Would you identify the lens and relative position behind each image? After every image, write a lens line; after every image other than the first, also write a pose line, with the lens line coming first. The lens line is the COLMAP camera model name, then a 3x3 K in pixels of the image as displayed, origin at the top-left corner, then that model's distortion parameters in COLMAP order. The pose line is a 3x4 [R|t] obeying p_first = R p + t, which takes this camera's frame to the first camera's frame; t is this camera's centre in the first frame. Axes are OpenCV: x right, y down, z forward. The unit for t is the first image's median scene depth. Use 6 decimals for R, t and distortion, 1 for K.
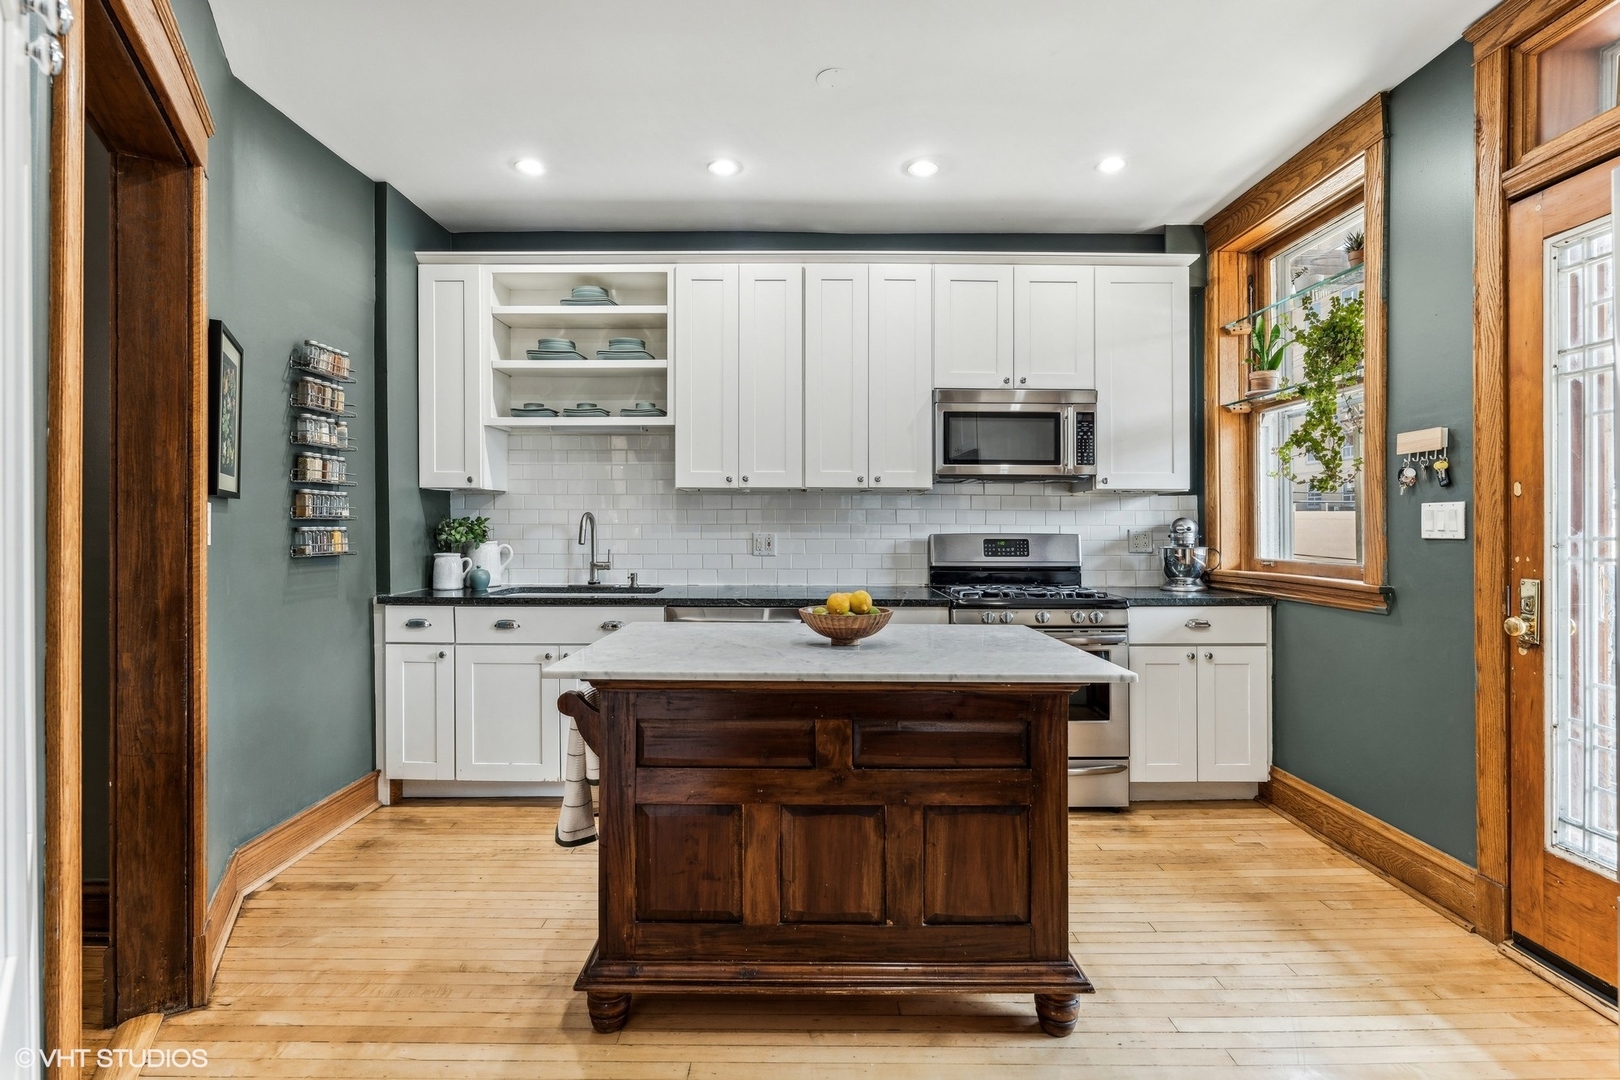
lens RADIAL K [[750.6, 0, 795.9], [0, 750.6, 532.9], [0, 0, 1]] dist [-0.000818, 0.001312]
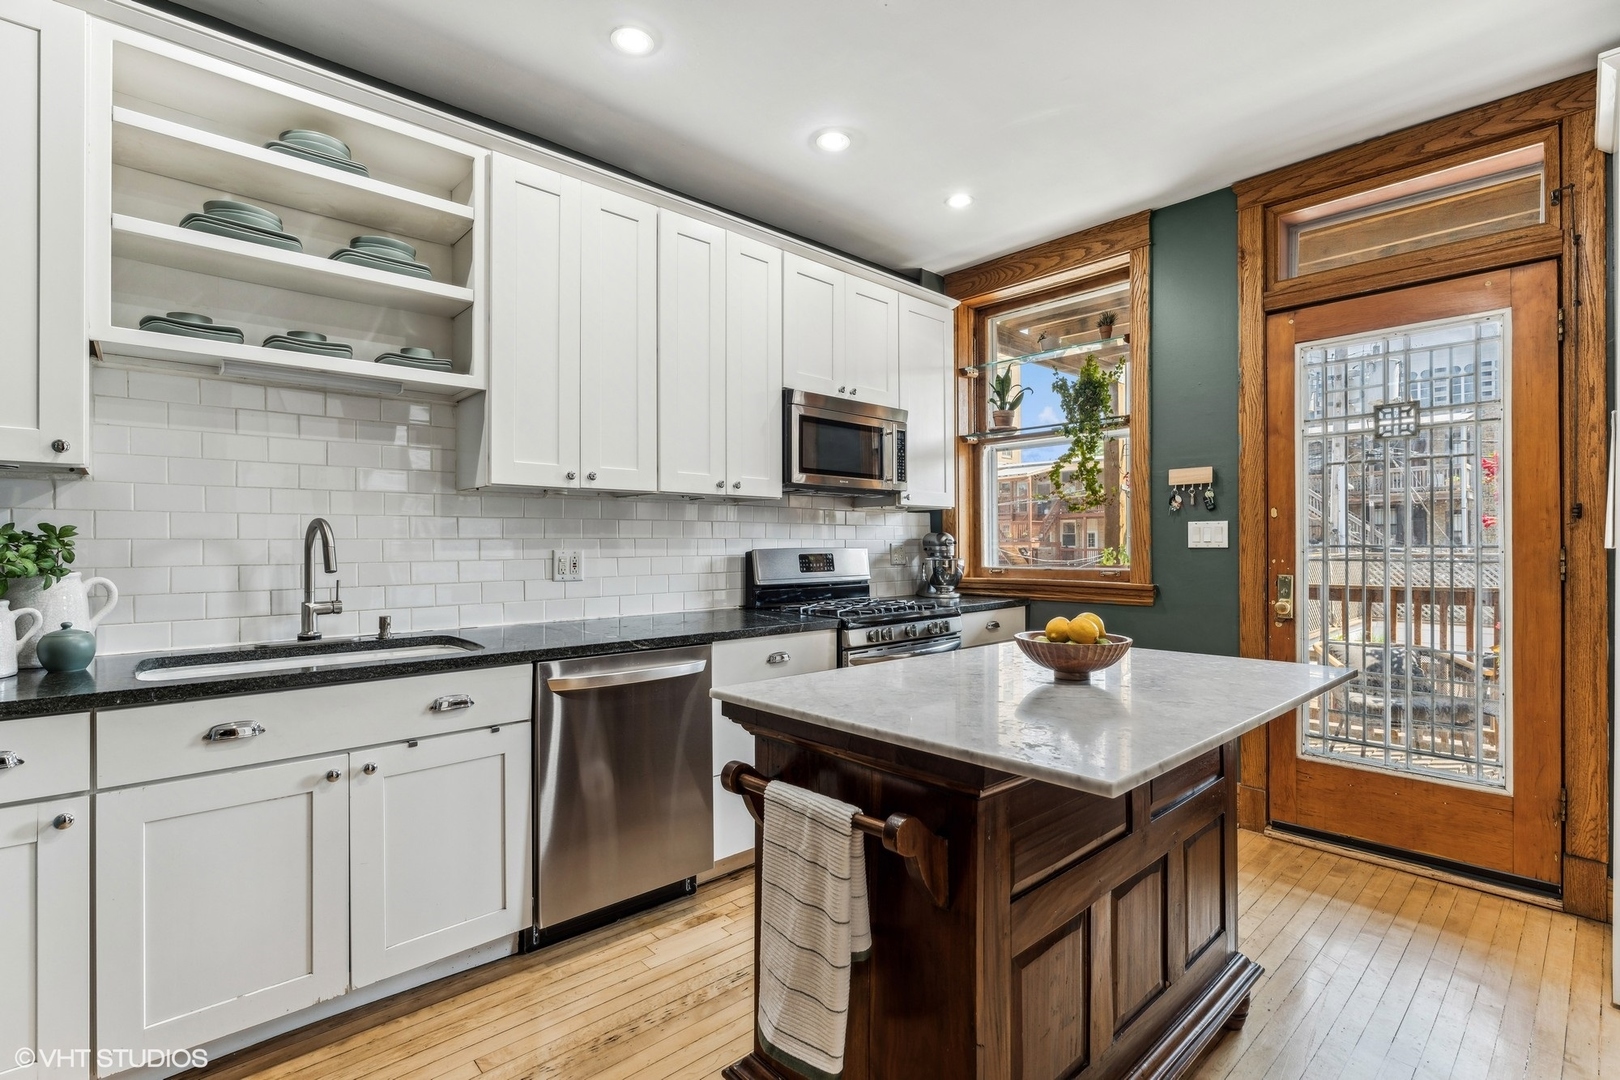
lens RADIAL K [[750.6, 0, 795.9], [0, 750.6, 542.8], [0, 0, 1]] dist [-0.000818, 0.001312]
pose [[0.739404, -0.003911, 0.673251, -0.413662], [0.010090, 0.999935, -0.005273, -0.001266], [-0.673187, 0.010692, 0.739395, 0.327460]]
